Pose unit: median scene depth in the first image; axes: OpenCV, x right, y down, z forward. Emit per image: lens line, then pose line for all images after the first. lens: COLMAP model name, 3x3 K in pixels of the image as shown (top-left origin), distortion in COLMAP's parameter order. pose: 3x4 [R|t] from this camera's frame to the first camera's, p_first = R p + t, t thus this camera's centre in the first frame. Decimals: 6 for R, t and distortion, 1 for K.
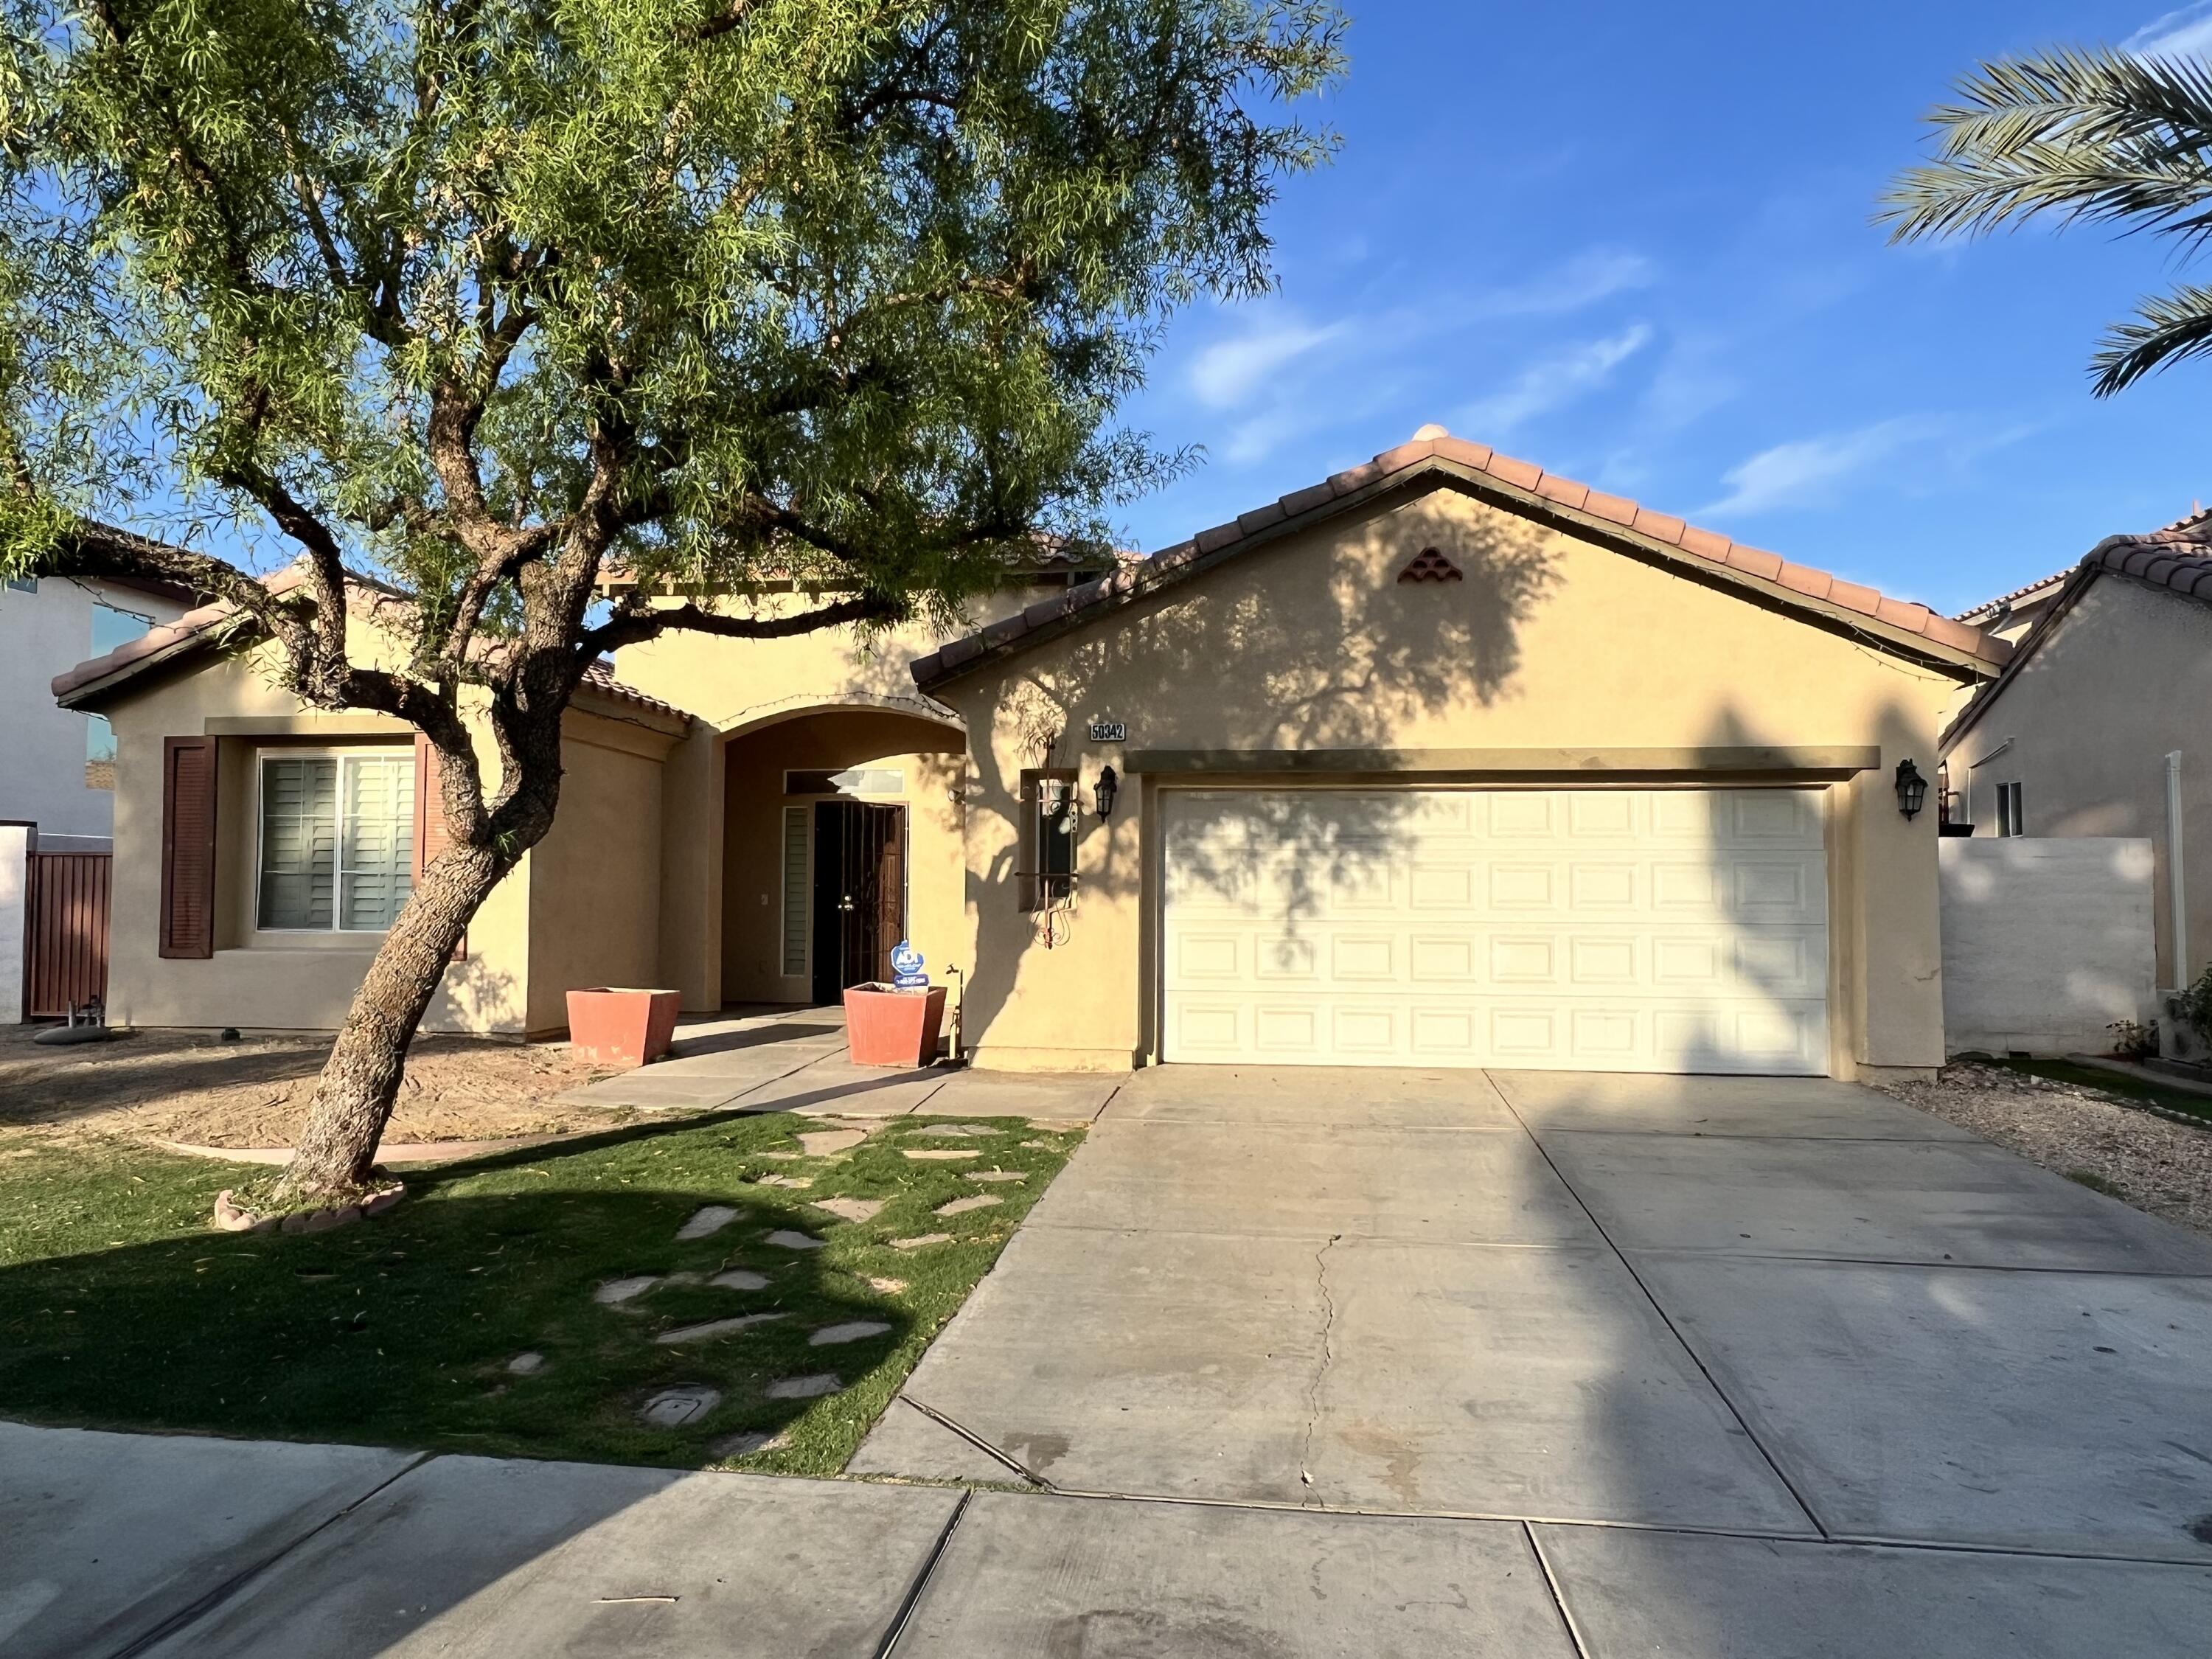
lens RADIAL K [[1460.9, 0, 1104.0], [0, 1460.9, 836.2], [0, 0, 1]] dist [0.005753, -0.001041]
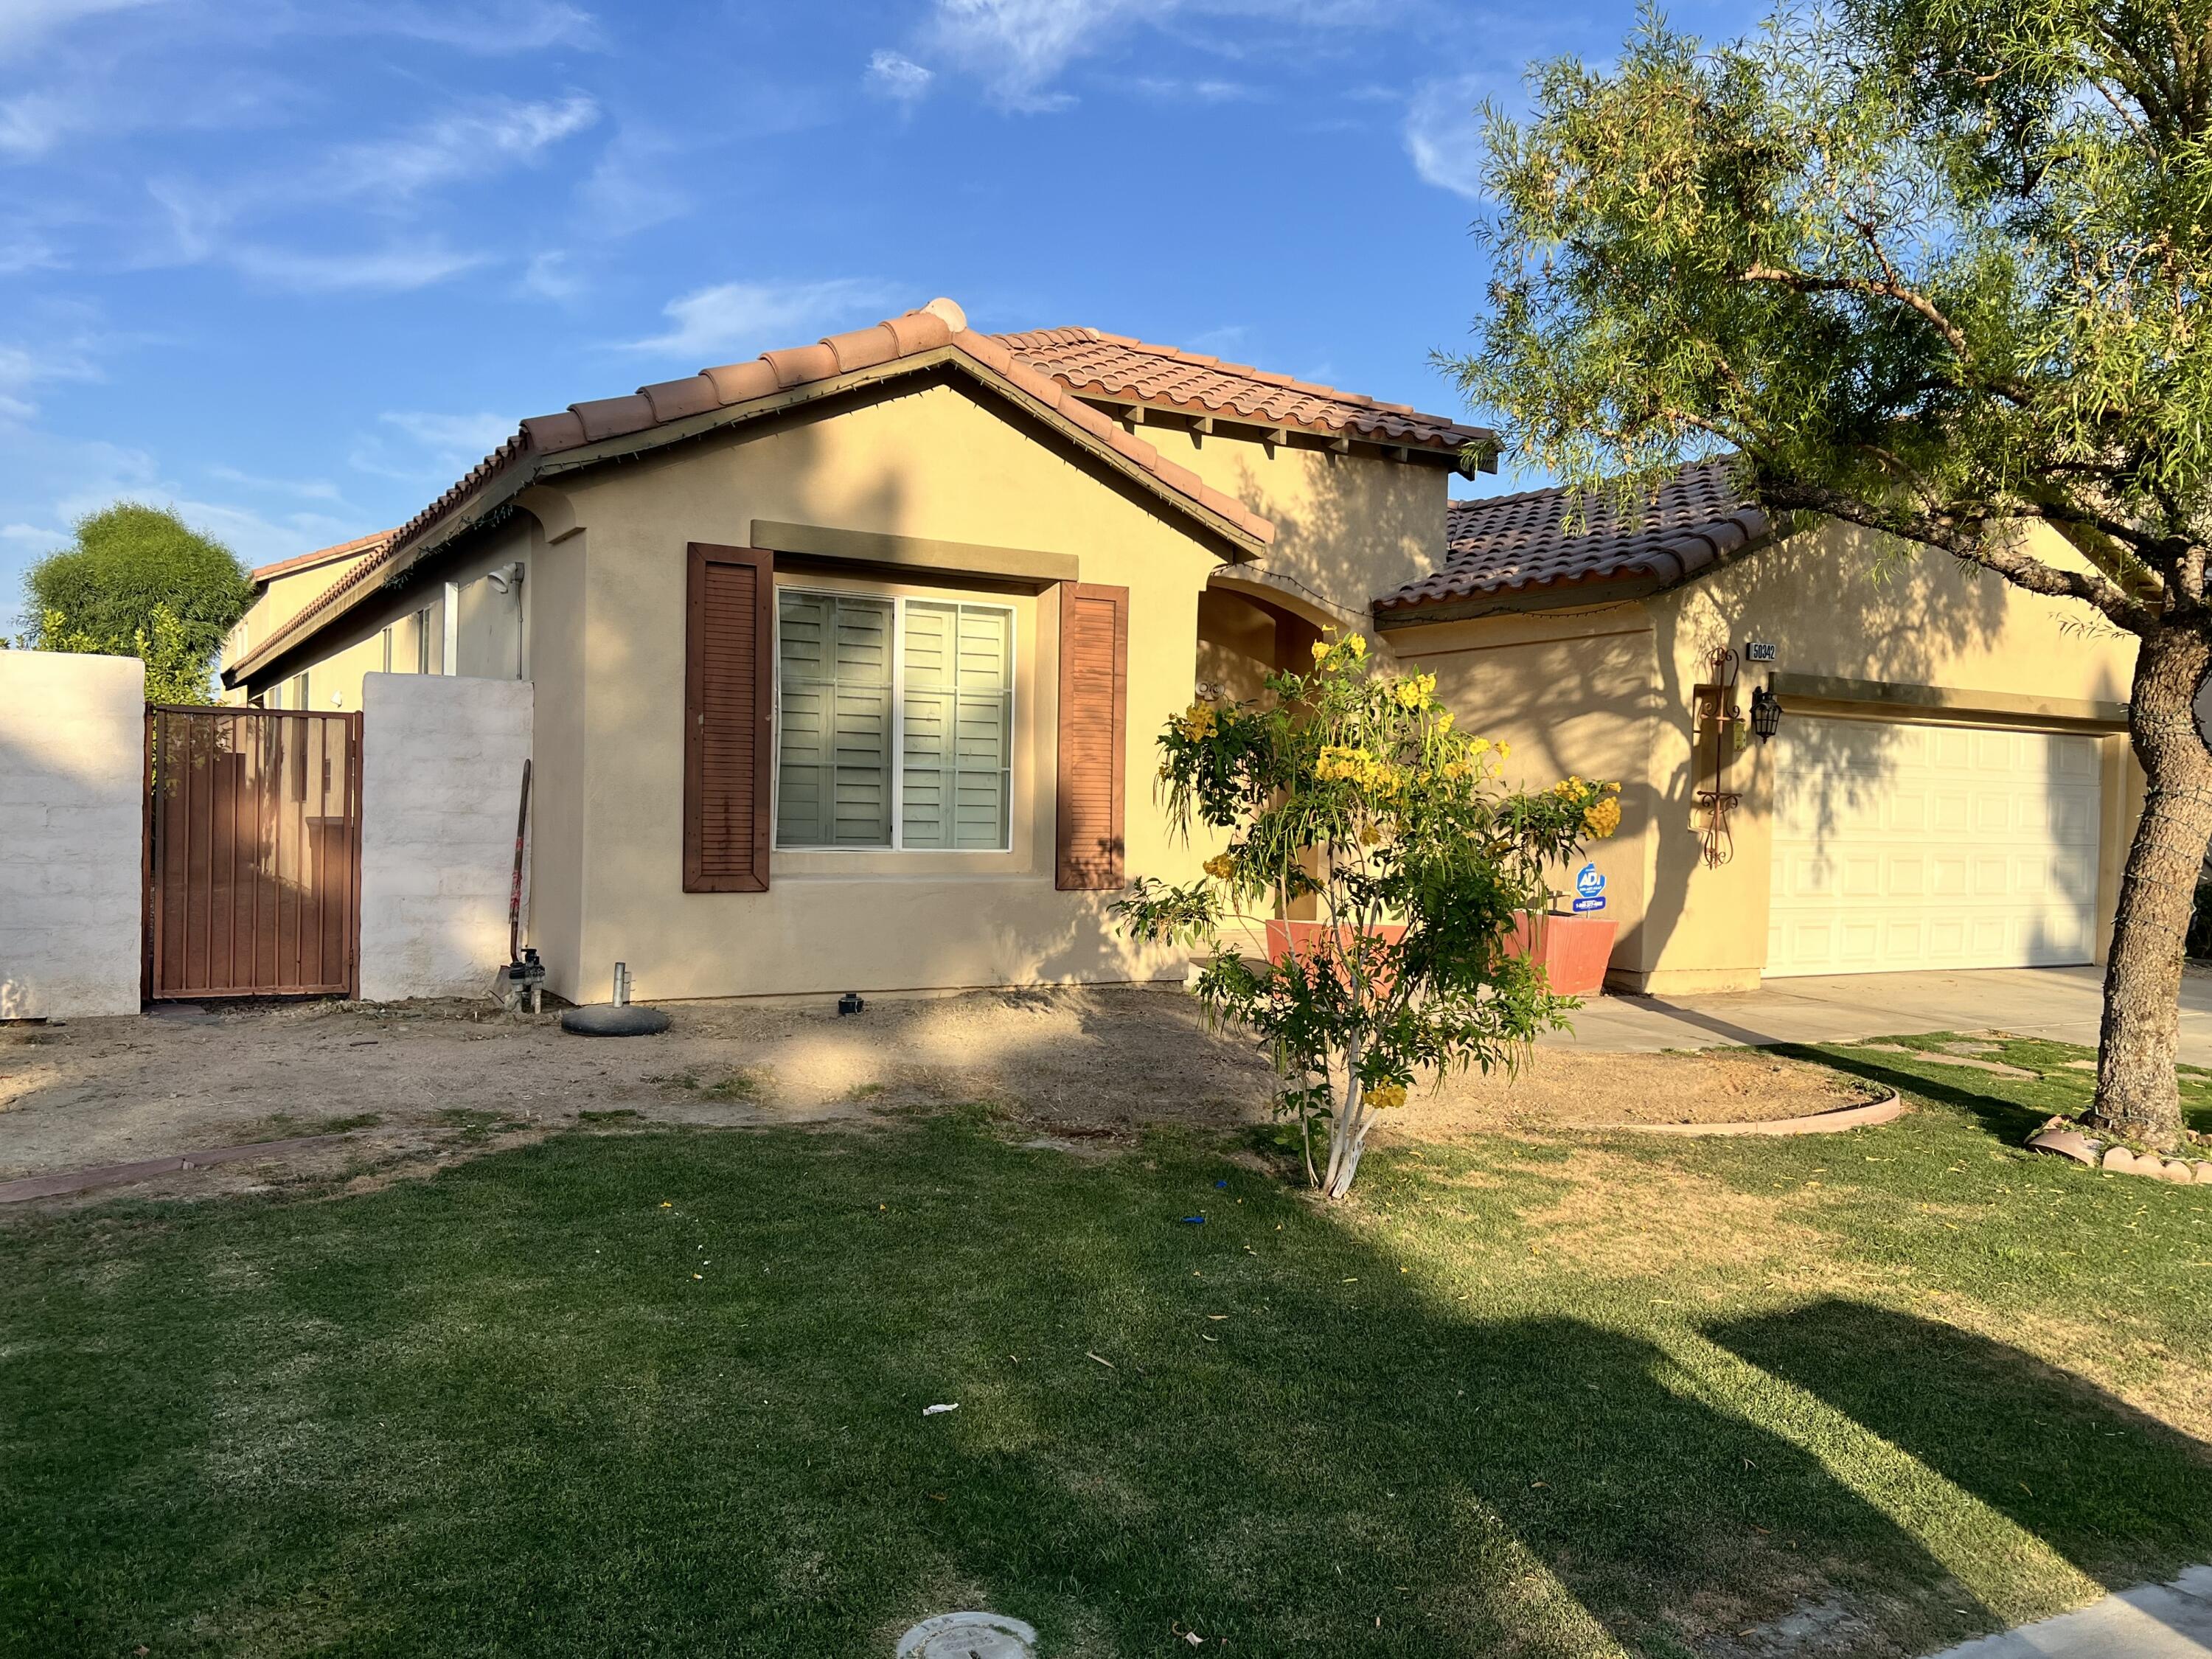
lens RADIAL K [[1770.6, 0, 1107.0], [0, 1770.6, 836.0], [0, 0, 1]] dist [0.046750, -0.006024]
pose [[0.780512, 0.003896, 0.625129, -1.097306], [-0.044166, 0.997825, 0.048926, 0.014766], [-0.623579, -0.065797, 0.778987, 0.316521]]
